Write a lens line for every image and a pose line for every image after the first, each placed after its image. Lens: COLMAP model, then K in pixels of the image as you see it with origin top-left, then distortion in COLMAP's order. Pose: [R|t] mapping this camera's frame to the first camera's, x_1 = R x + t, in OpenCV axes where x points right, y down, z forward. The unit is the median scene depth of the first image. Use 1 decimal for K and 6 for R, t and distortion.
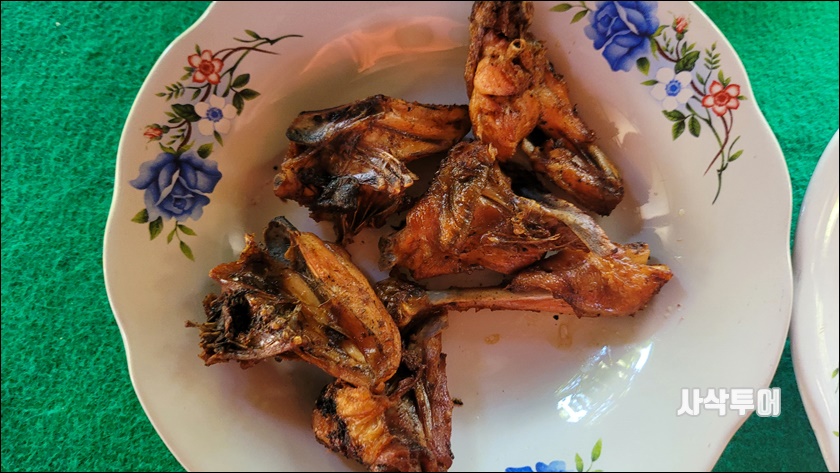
lens RADIAL K [[585.3, 0, 424.0], [0, 585.3, 237.2], [0, 0, 1]] dist [0.018722, -0.038574]
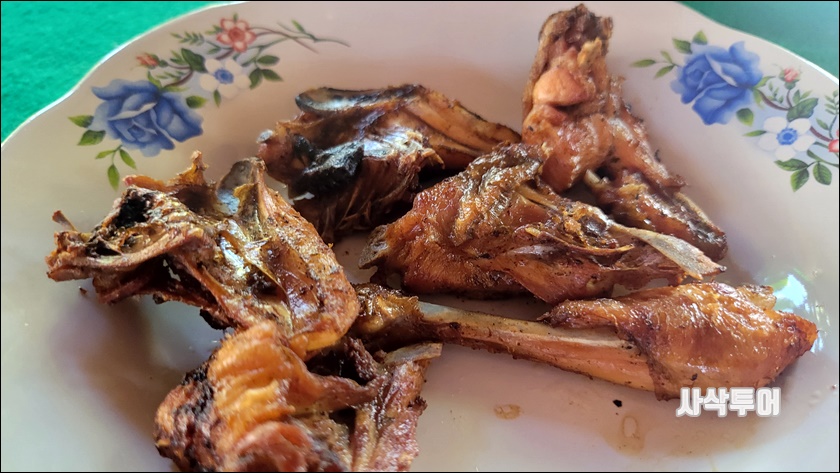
lens RADIAL K [[621.1, 0, 422.9], [0, 621.1, 231.2], [0, 0, 1]] dist [-0.016130, -0.014859]
pose [[0.973776, 0.184030, -0.133762, 0.087131], [-0.227374, 0.807347, -0.544511, 0.403855], [0.007786, 0.560646, 0.828019, 0.392271]]
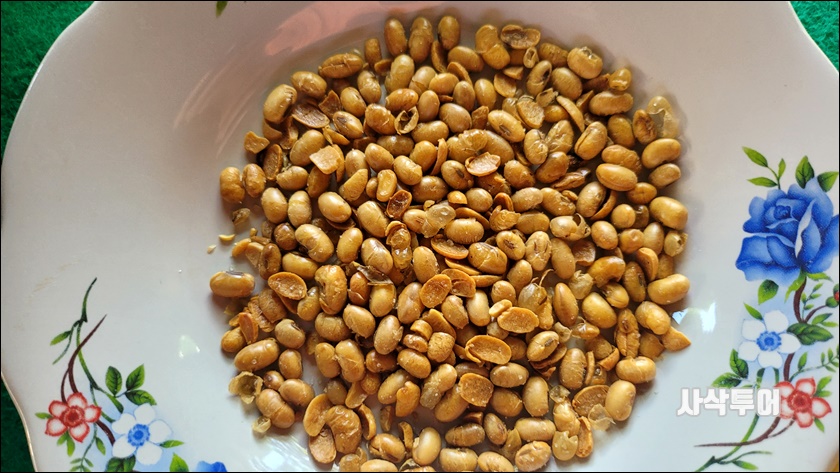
lens RADIAL K [[621.1, 0, 418.5], [0, 621.1, 231.0], [0, 0, 1]] dist [-0.016130, -0.014859]
pose [[-0.994902, 0.100014, 0.012909, 0.050397], [-0.089240, -0.932792, 0.349193, -0.316008], [0.046966, 0.346261, 0.936962, 0.224400]]
